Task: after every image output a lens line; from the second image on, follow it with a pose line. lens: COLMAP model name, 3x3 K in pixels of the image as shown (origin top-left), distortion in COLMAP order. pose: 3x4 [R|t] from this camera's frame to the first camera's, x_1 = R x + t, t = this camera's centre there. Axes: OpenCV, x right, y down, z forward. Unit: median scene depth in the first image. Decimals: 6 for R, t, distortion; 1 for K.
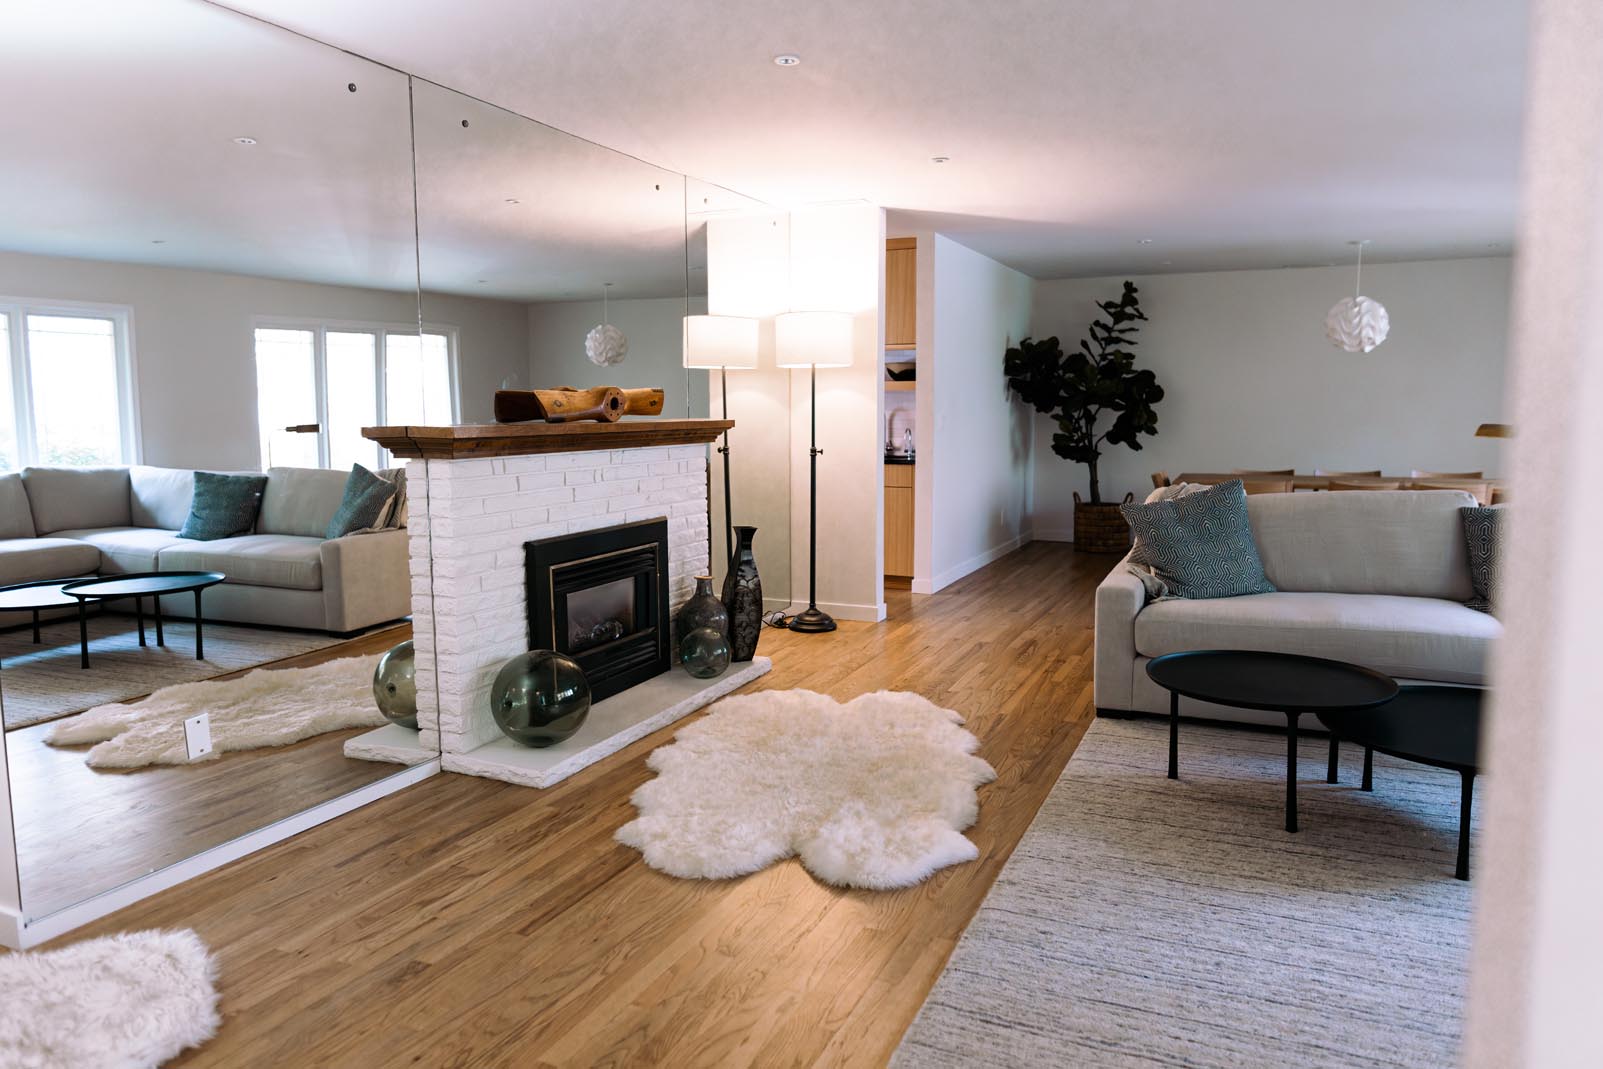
lens RADIAL K [[1087.8, 0, 796.3], [0, 1087.8, 536.1], [0, 0, 1]] dist [-0.003419, -0.000997]
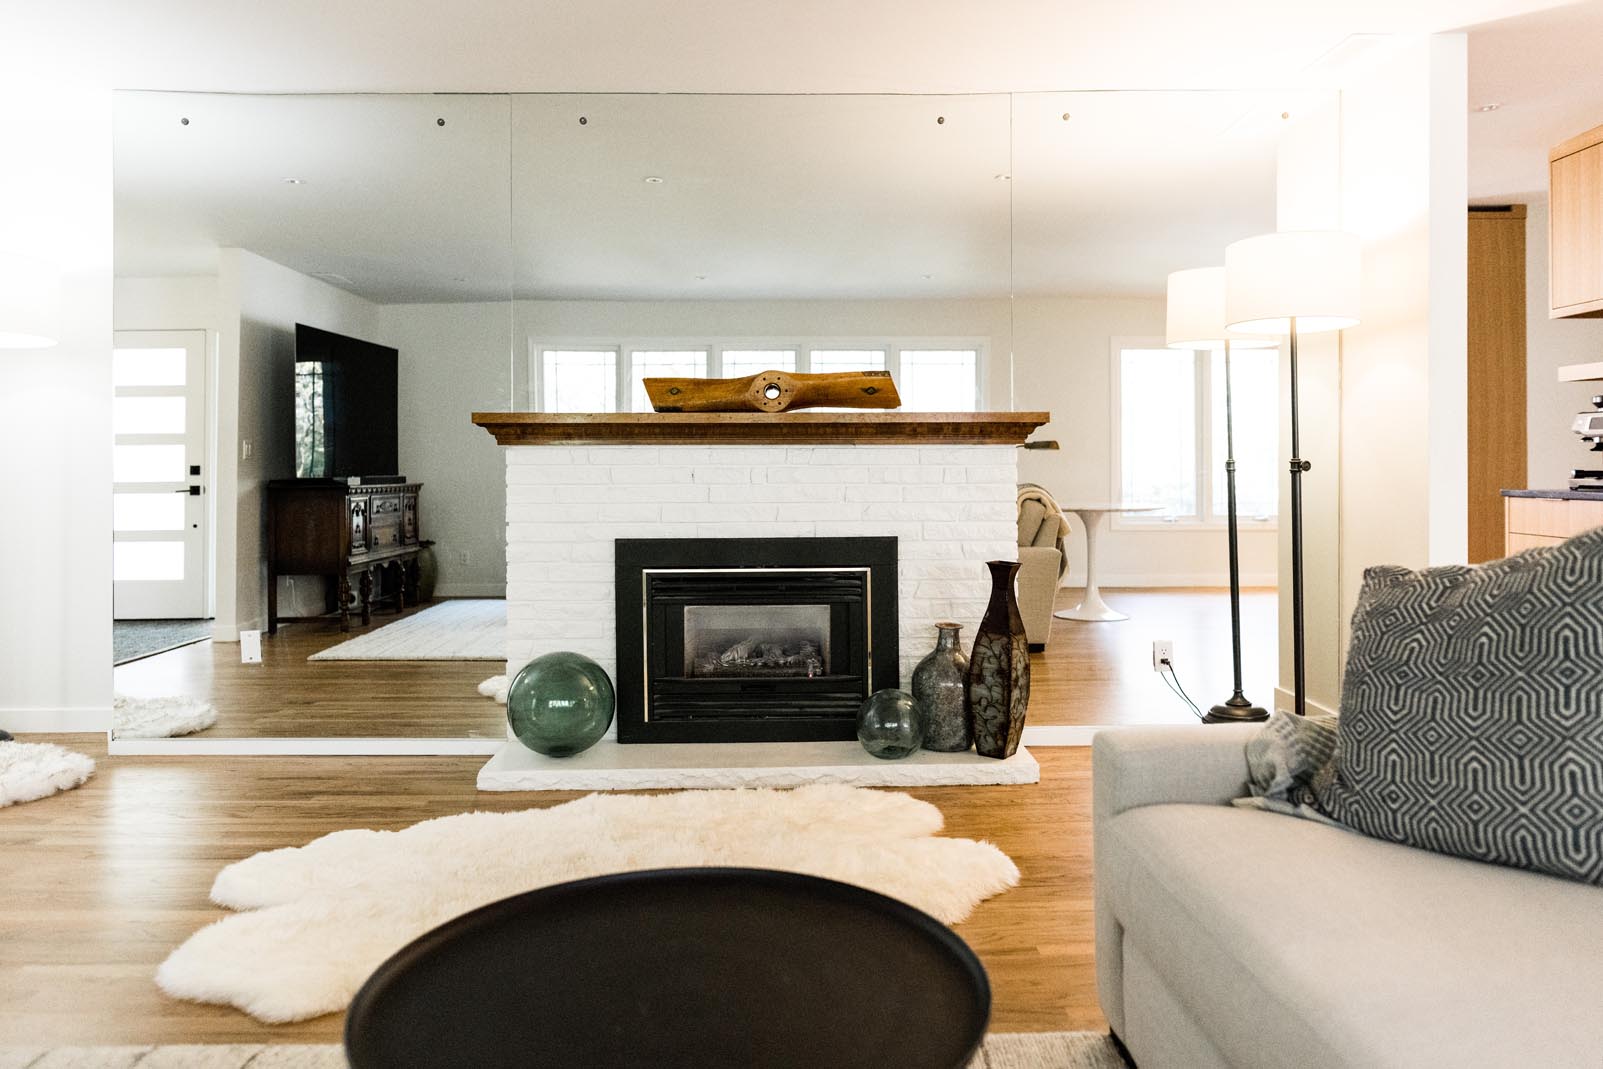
lens RADIAL K [[1120.4, 0, 801.4], [0, 1120.4, 454.4], [0, 0, 1]] dist [0.000324, 0.000259]
pose [[0.438607, 0.005649, -0.898661, 0.728627], [-0.106153, 0.993305, -0.045565, -0.041838], [0.892388, 0.115381, 0.436270, 0.755093]]
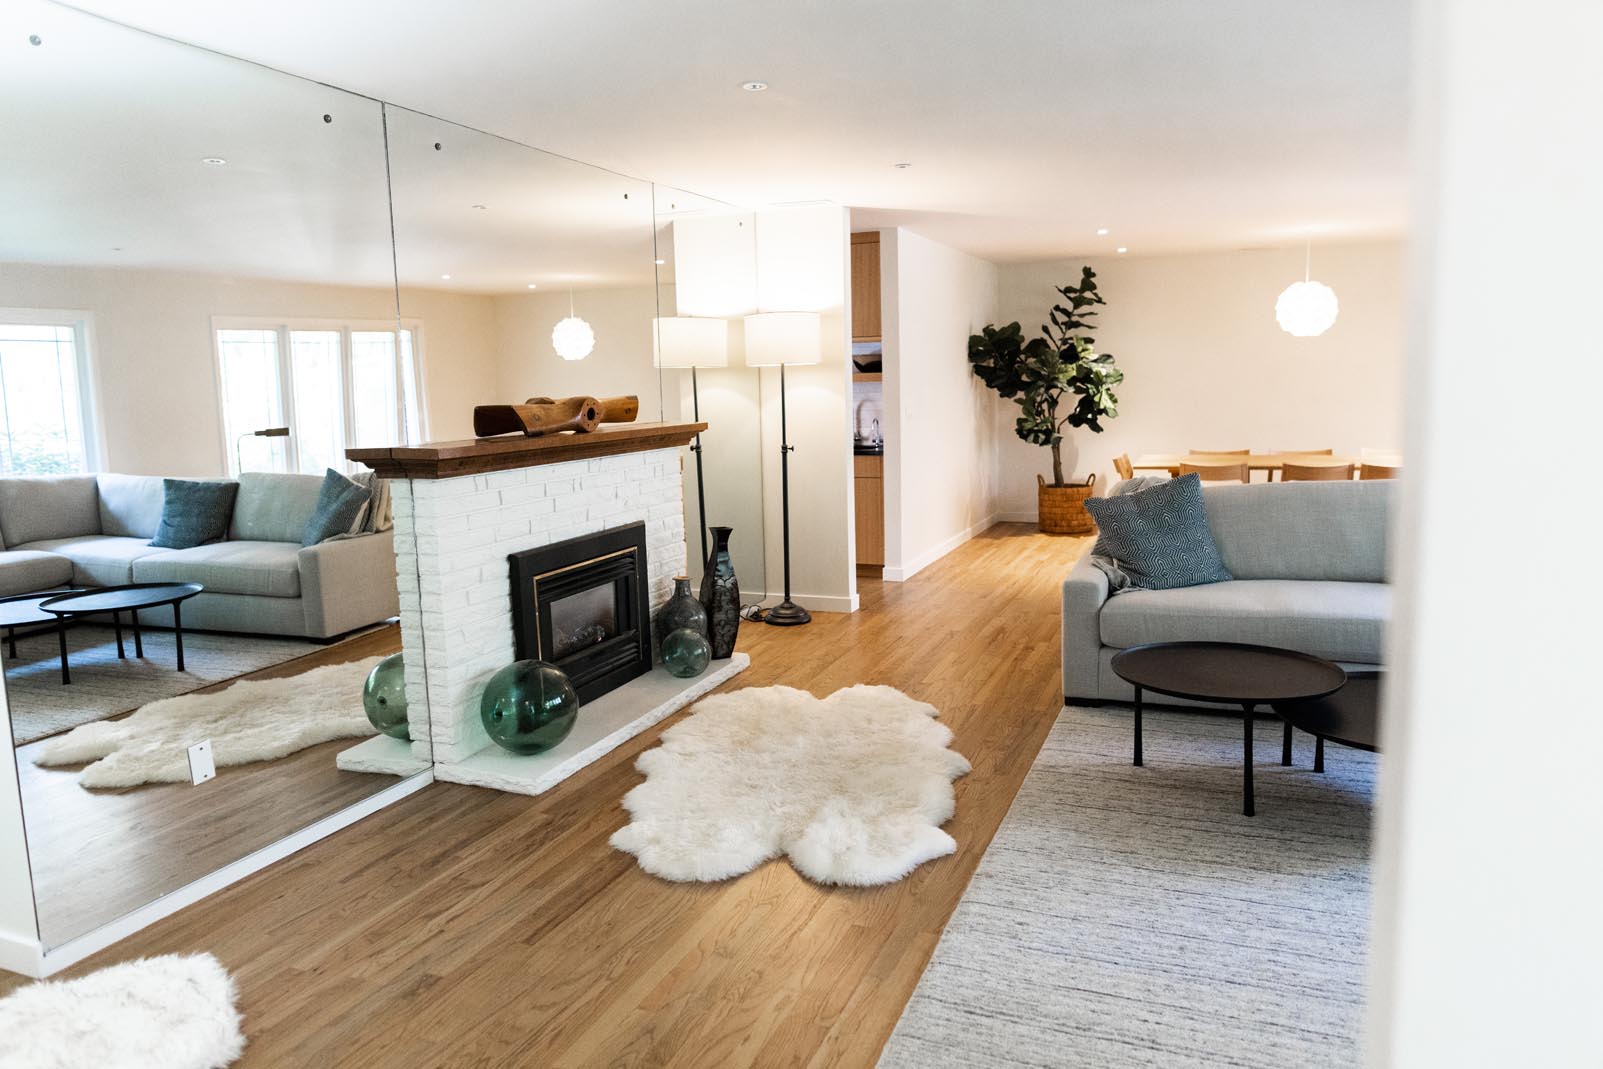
lens RADIAL K [[1086.5, 0, 801.5], [0, 1086.5, 534.5], [0, 0, 1]] dist [-0.003105, -0.001515]
pose [[0.999056, -0.025522, 0.035144, -0.010014], [0.024738, 0.999439, 0.022566, -0.031187], [-0.035700, -0.021675, 0.999127, -0.033116]]
